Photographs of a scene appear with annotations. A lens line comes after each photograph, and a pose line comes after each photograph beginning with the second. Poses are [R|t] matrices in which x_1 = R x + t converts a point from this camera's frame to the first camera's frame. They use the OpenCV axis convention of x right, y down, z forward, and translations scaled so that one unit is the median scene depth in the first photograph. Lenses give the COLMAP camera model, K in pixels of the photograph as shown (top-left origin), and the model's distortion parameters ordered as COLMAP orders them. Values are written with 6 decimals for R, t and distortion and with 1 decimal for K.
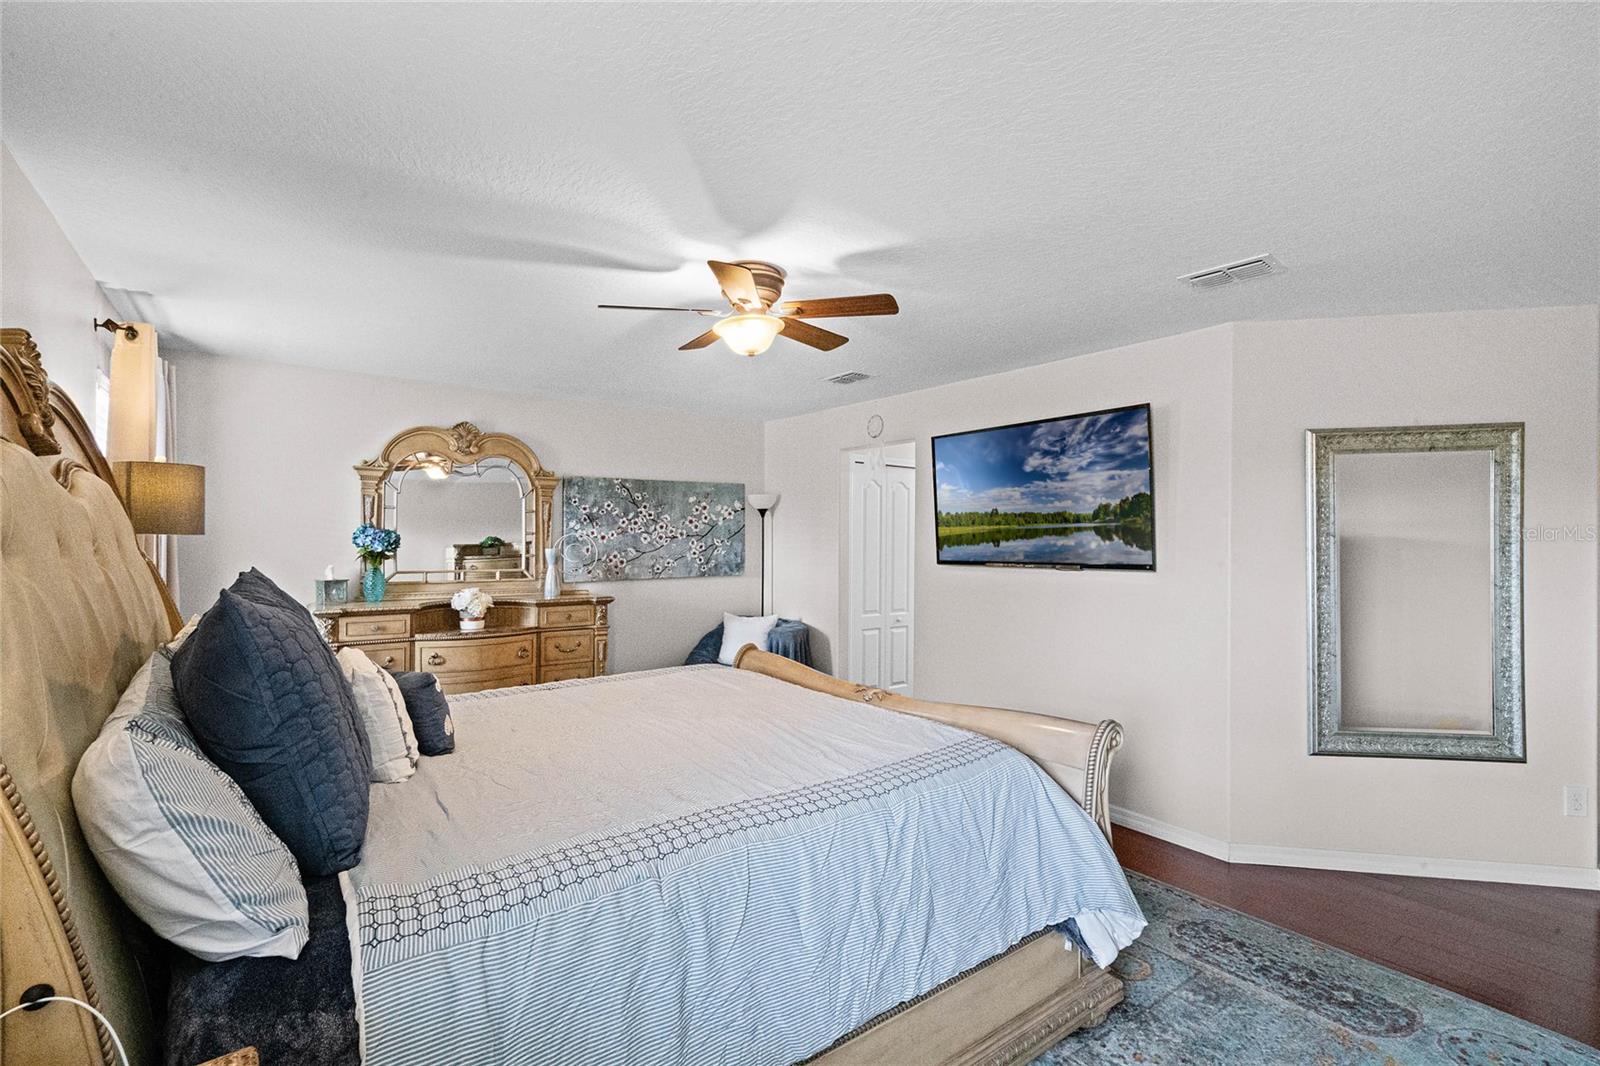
lens RADIAL K [[725.4, 0, 810.7], [0, 725.4, 538.5], [0, 0, 1]] dist [-0.002526, 0.000058]
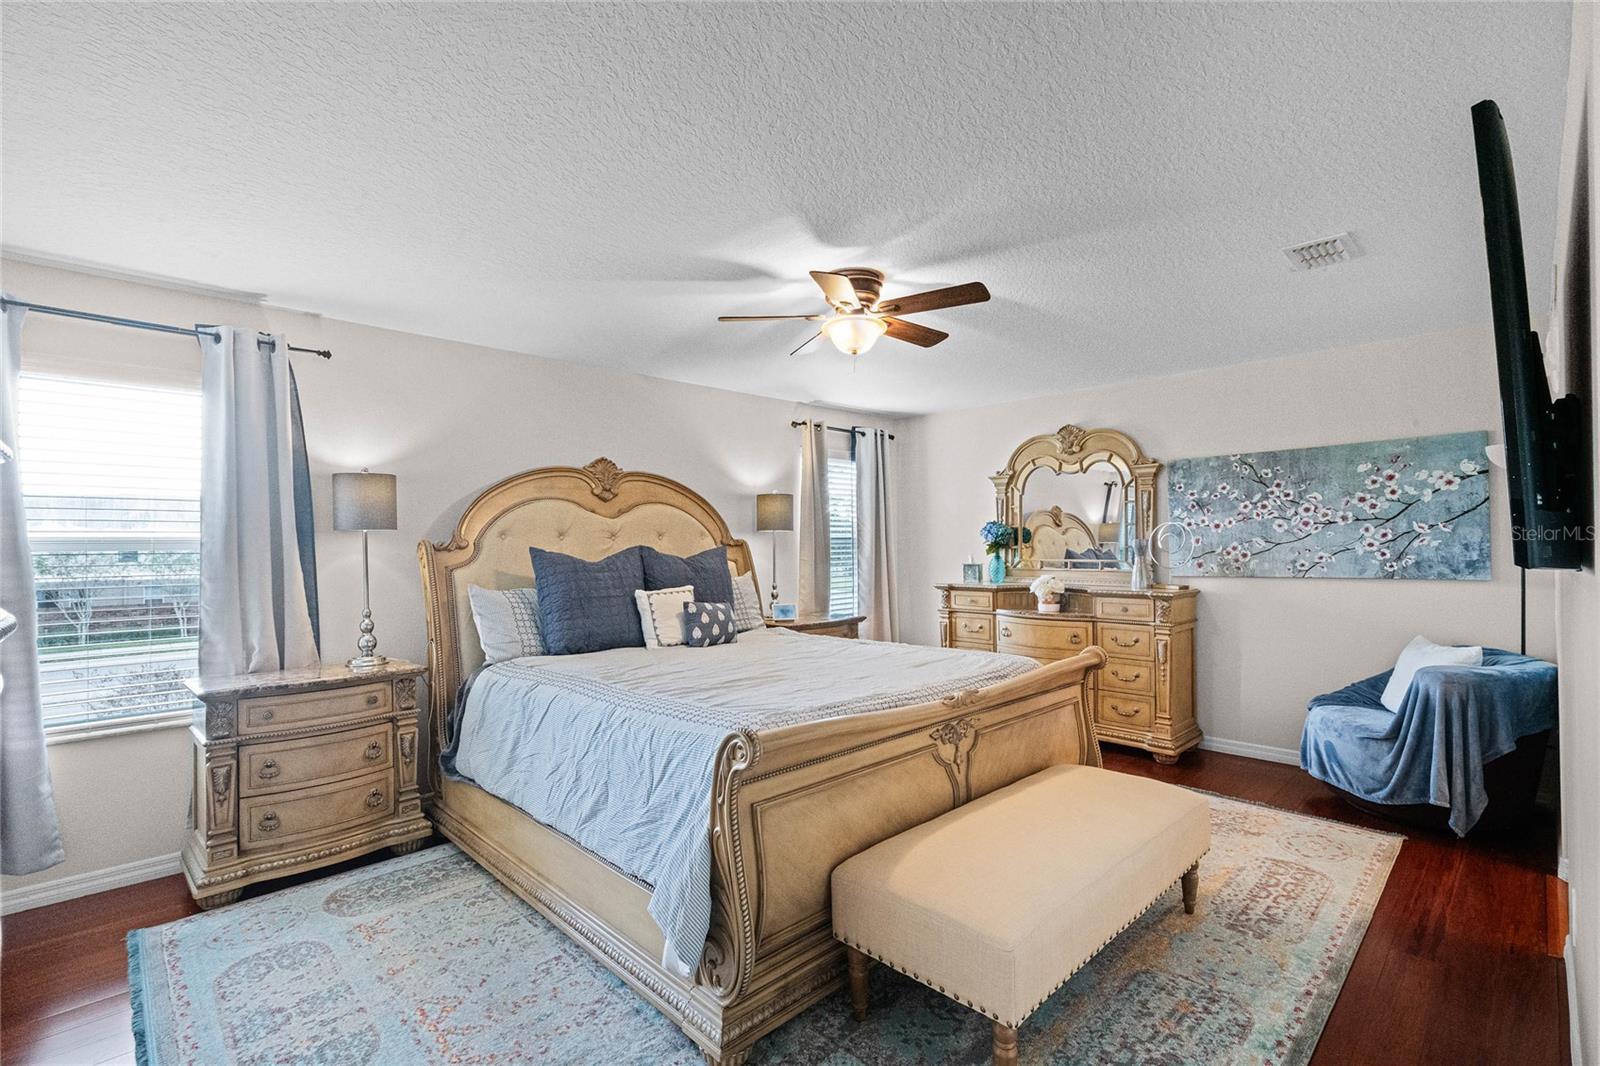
lens RADIAL K [[725.4, 0, 809.8], [0, 725.4, 545.3], [0, 0, 1]] dist [-0.002526, 0.000058]
pose [[0.122304, 0.001387, -0.992492, 0.484888], [0.016572, 0.999857, 0.003440, 0.010276], [0.992354, -0.016868, 0.122263, 0.399974]]
